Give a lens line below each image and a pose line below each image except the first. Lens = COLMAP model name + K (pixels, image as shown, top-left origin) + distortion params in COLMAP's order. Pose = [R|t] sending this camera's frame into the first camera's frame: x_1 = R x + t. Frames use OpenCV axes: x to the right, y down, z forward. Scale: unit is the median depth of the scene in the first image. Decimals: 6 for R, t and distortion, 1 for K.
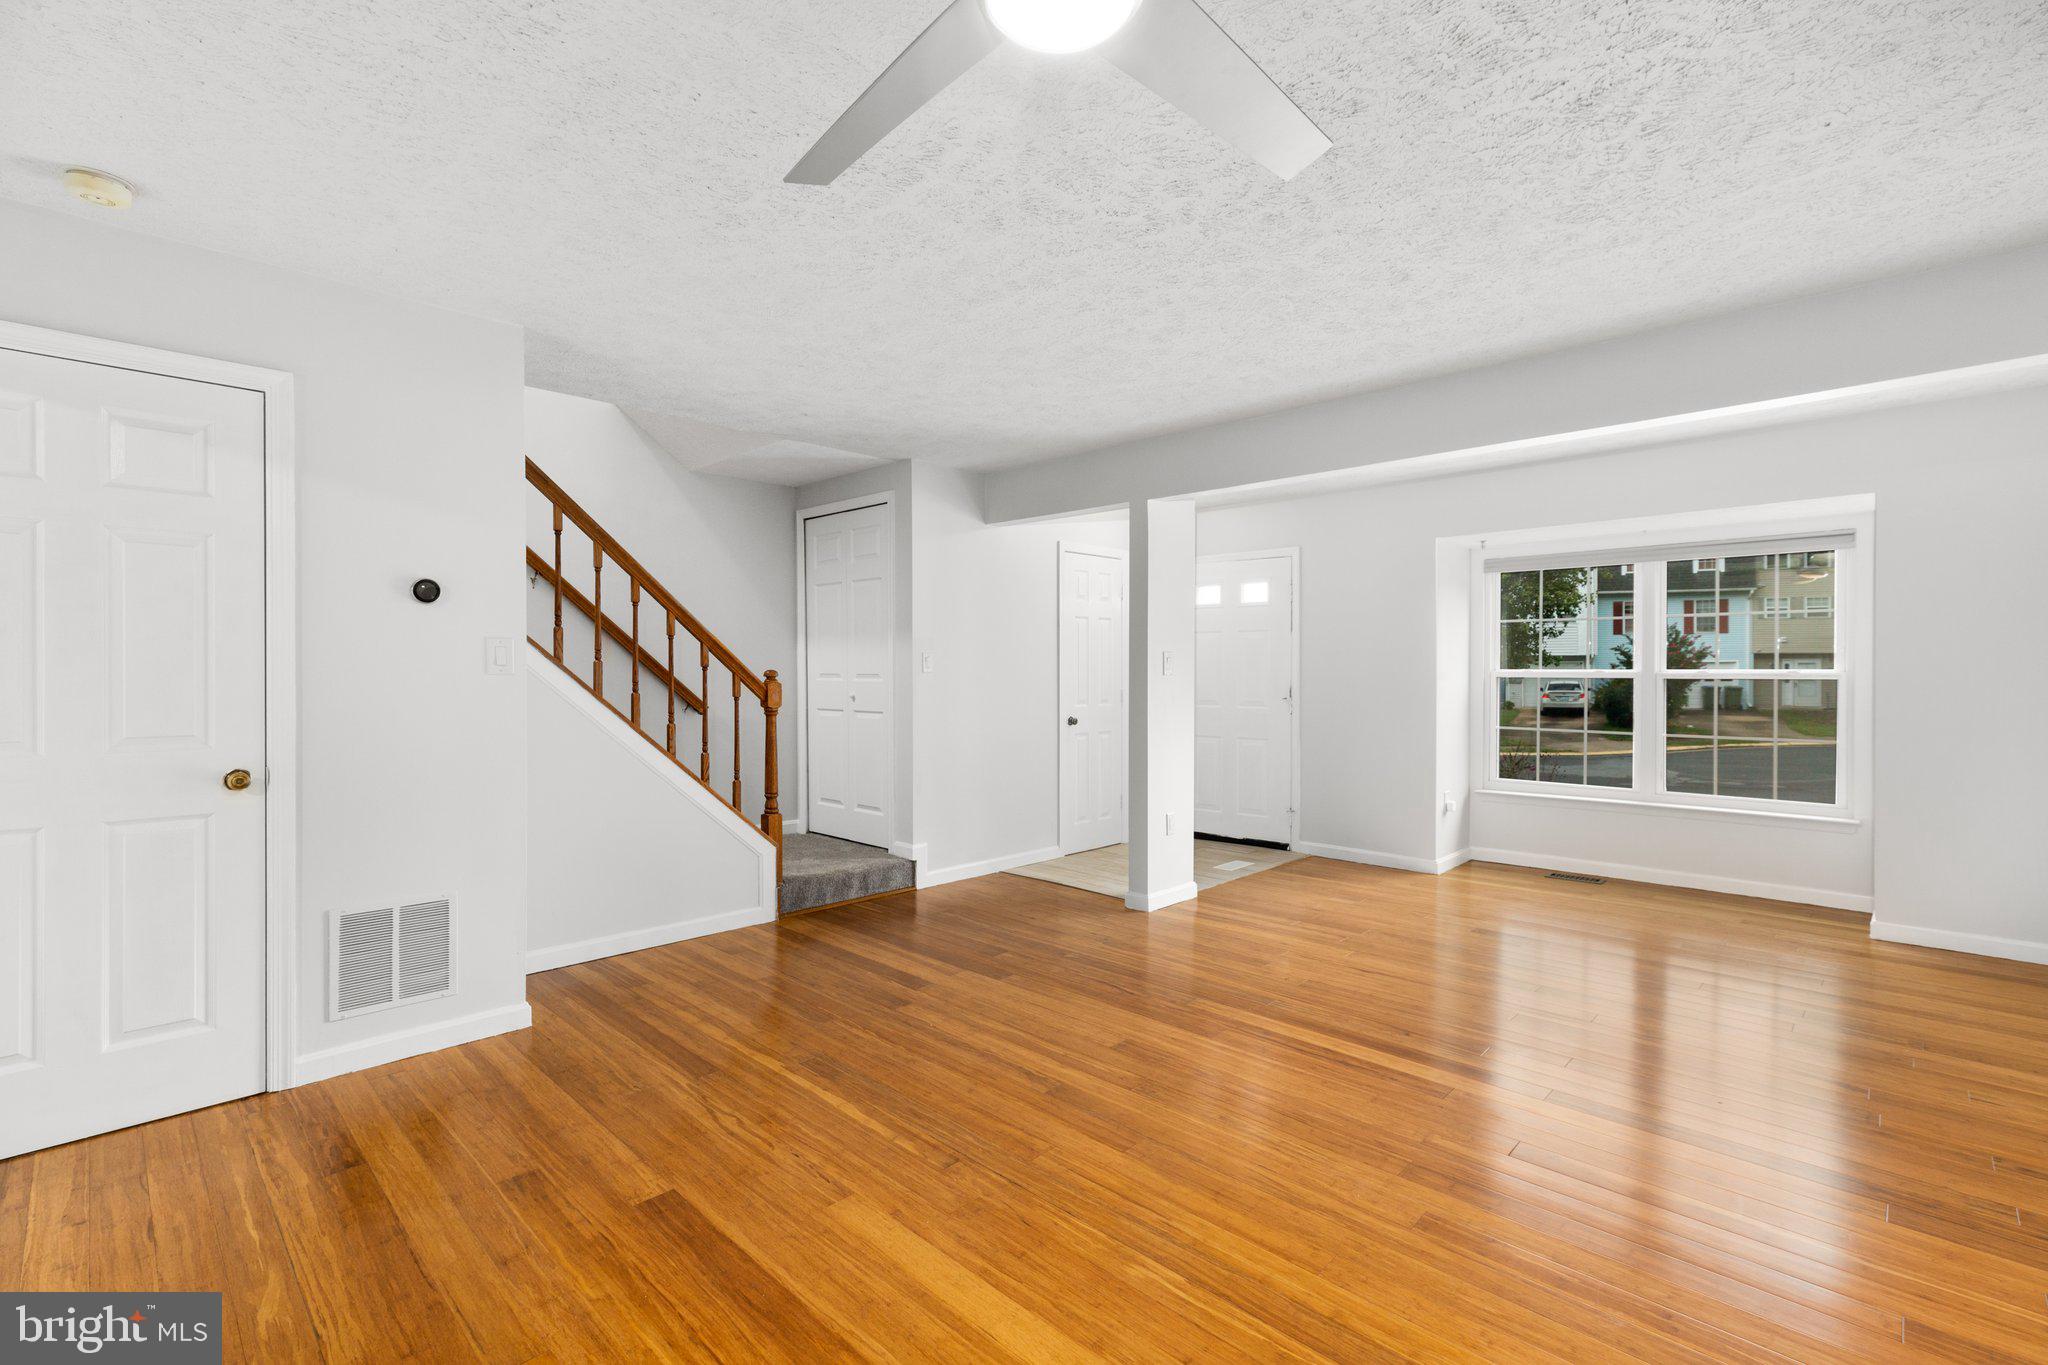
lens RADIAL K [[912.2, 0, 1024.0], [0, 912.2, 682.5], [0, 0, 1]] dist [-0.000705, -0.000127]
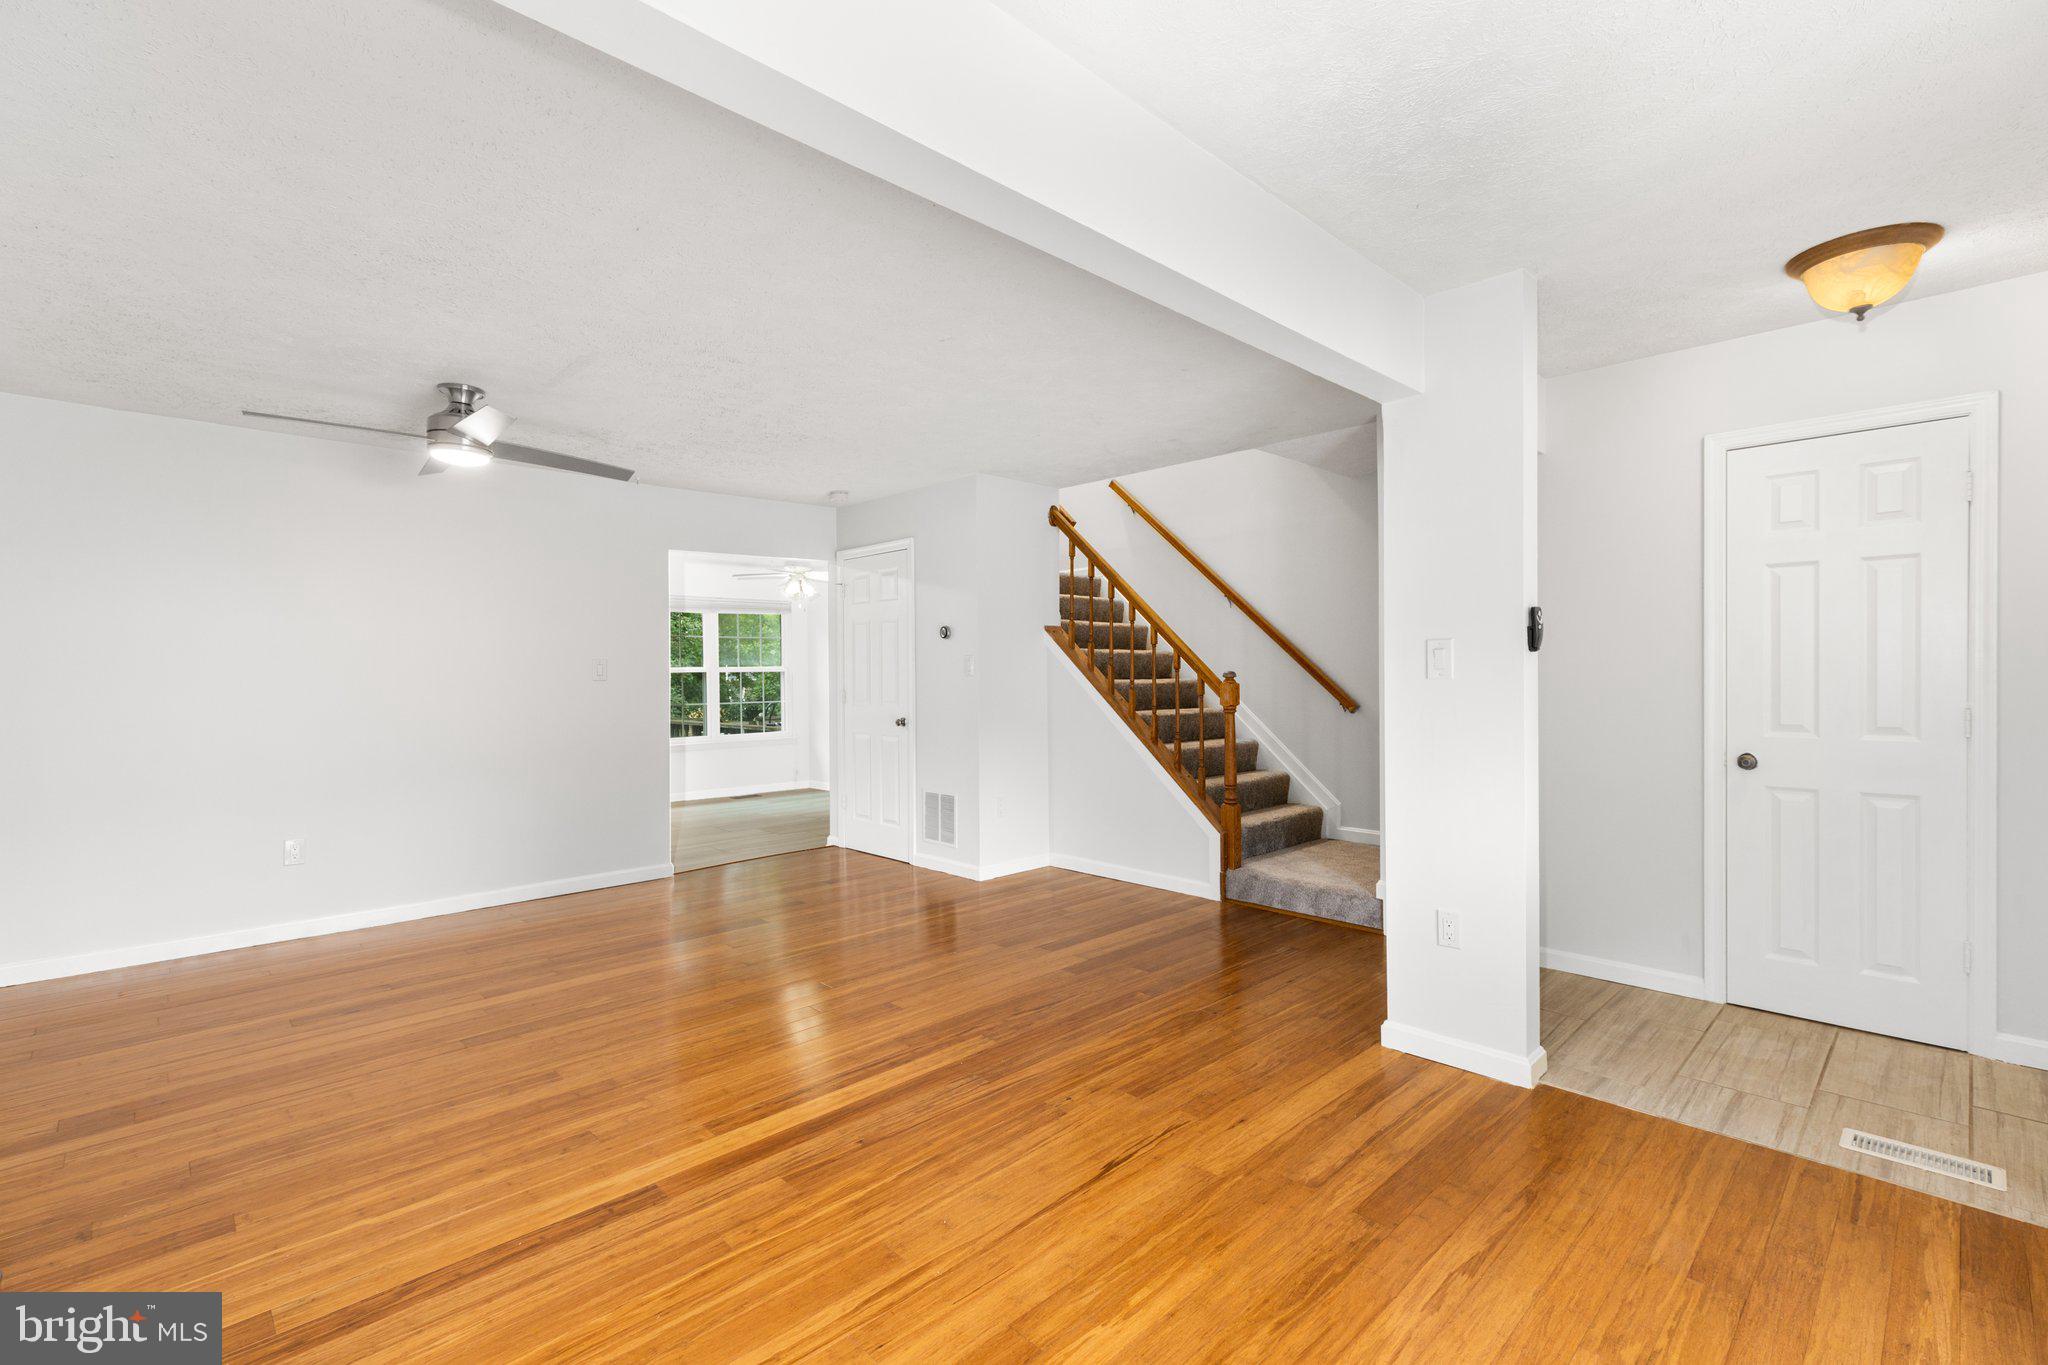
lens RADIAL K [[907.4, 0, 1026.2], [0, 907.4, 686.4], [0, 0, 1]] dist [0.006949, -0.000165]
pose [[-0.023616, 0.017037, -0.999576, 1.236765], [-0.003709, 0.999846, 0.017130, -0.020419], [0.999714, 0.004112, -0.023550, 1.203424]]
